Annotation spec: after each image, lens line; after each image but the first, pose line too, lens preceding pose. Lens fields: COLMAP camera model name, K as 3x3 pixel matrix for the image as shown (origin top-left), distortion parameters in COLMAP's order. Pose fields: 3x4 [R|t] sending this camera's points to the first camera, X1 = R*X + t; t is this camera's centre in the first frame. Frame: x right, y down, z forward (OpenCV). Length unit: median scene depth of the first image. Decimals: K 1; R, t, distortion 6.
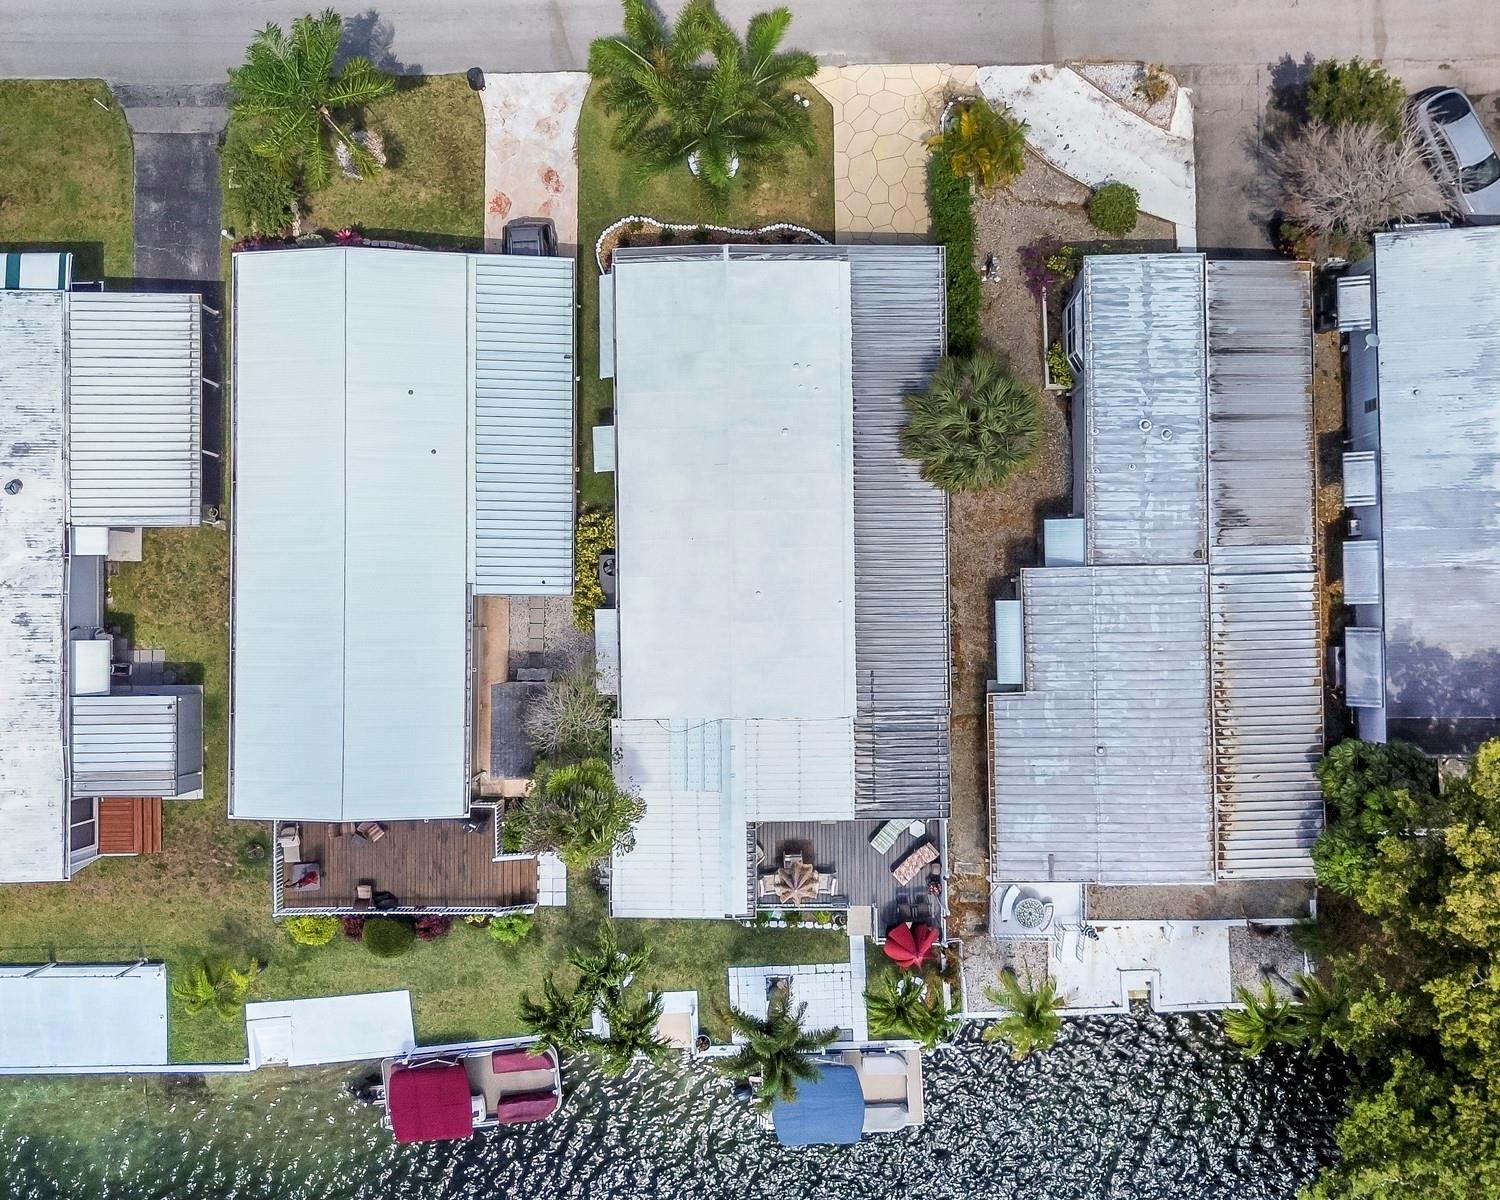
lens RADIAL K [[1536.2, 0, 750.0], [0, 1536.2, 600.0], [0, 0, 1]] dist [0.116125, -0.255164]
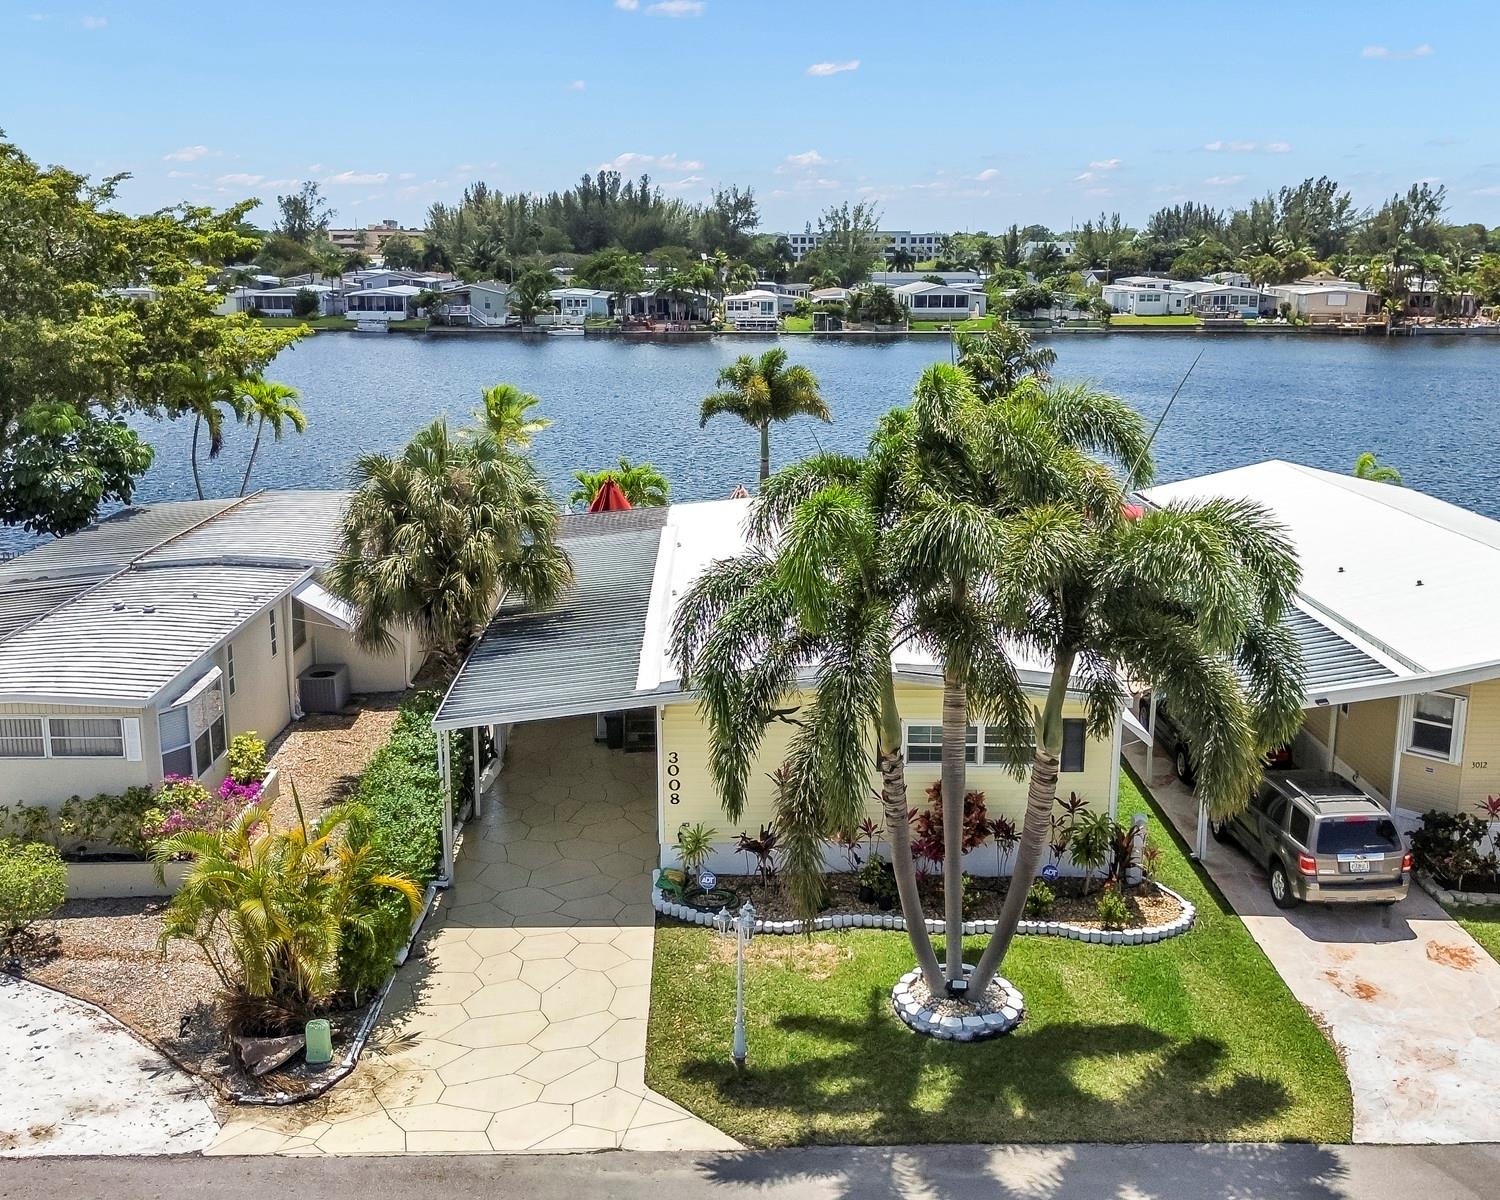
lens RADIAL K [[1536.2, 0, 750.0], [0, 1536.2, 600.0], [0, 0, 1]] dist [0.116125, -0.255164]
pose [[-0.999928, -0.001693, -0.011844, 0.035504], [-0.011308, -0.189869, 0.981744, -0.673322], [-0.003911, 0.981808, 0.189836, 0.856169]]
